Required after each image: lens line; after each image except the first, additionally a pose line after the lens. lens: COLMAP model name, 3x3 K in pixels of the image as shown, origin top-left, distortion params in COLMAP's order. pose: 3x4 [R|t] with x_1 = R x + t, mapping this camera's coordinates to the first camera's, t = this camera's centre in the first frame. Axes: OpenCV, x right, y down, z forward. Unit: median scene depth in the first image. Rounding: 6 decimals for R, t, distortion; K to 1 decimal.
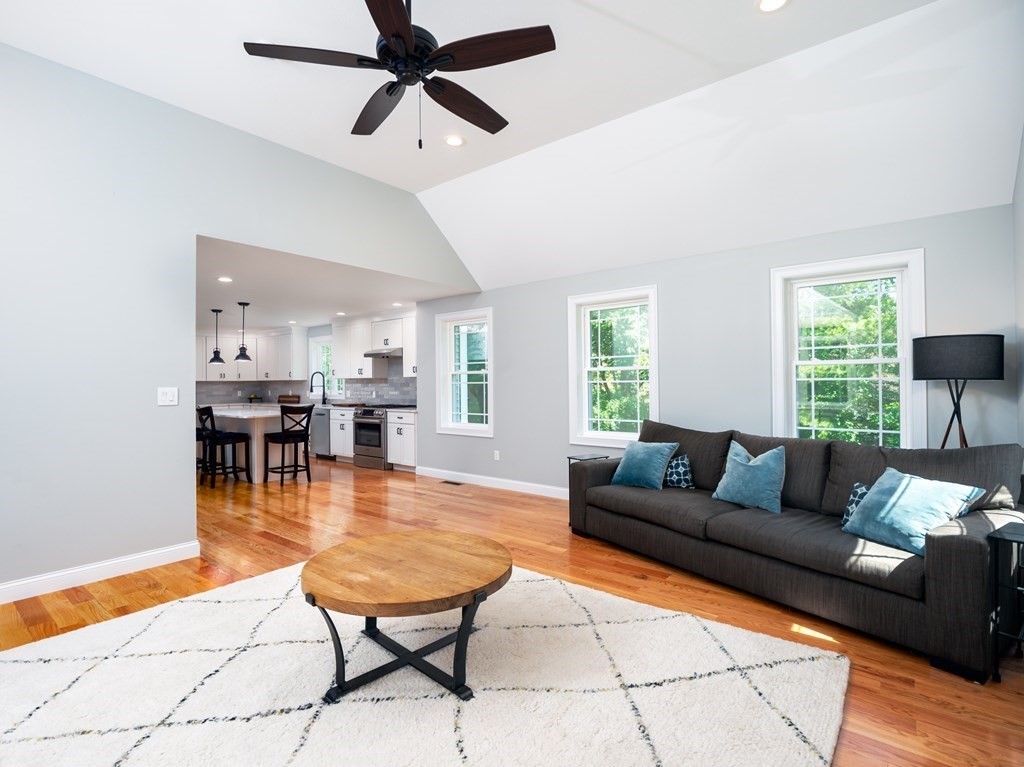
lens RADIAL K [[494.6, 0, 514.4], [0, 494.6, 383.3], [0, 0, 1]] dist [-0.016297, 0.000501]
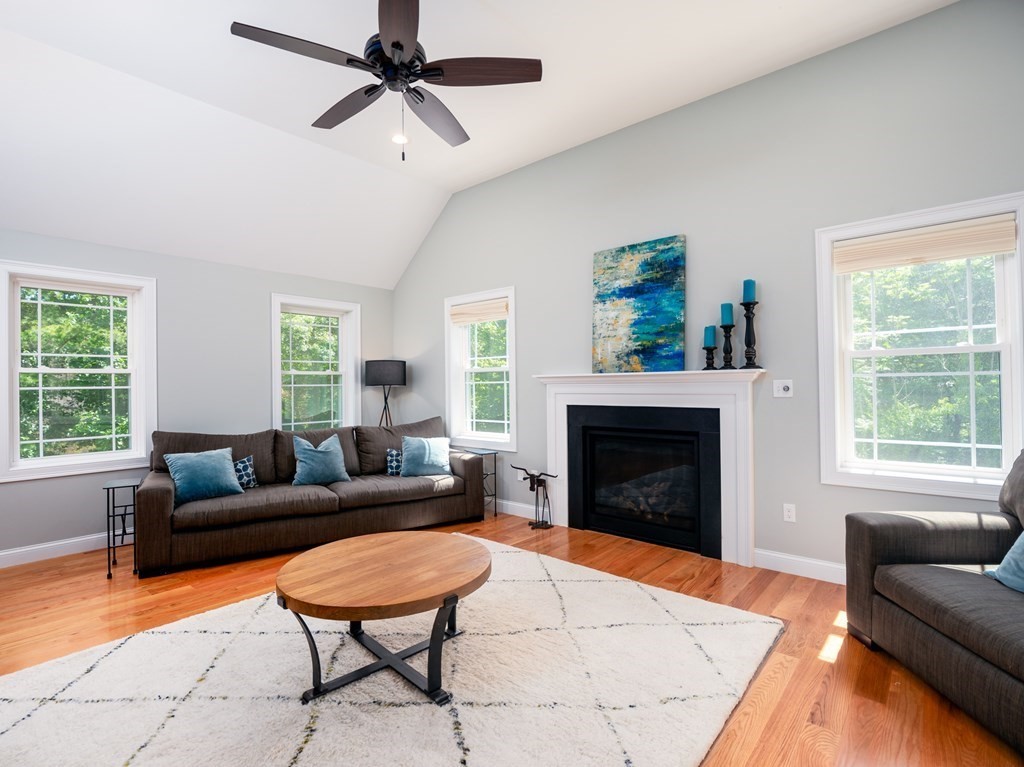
lens RADIAL K [[494.6, 0, 498.6], [0, 494.6, 383.5], [0, 0, 1]] dist [-0.016297, 0.000501]
pose [[0.064552, 0.008619, 0.997877, -0.348636], [0.010555, 0.999901, -0.009319, 0.002396], [-0.997858, 0.011134, 0.064455, 0.207214]]
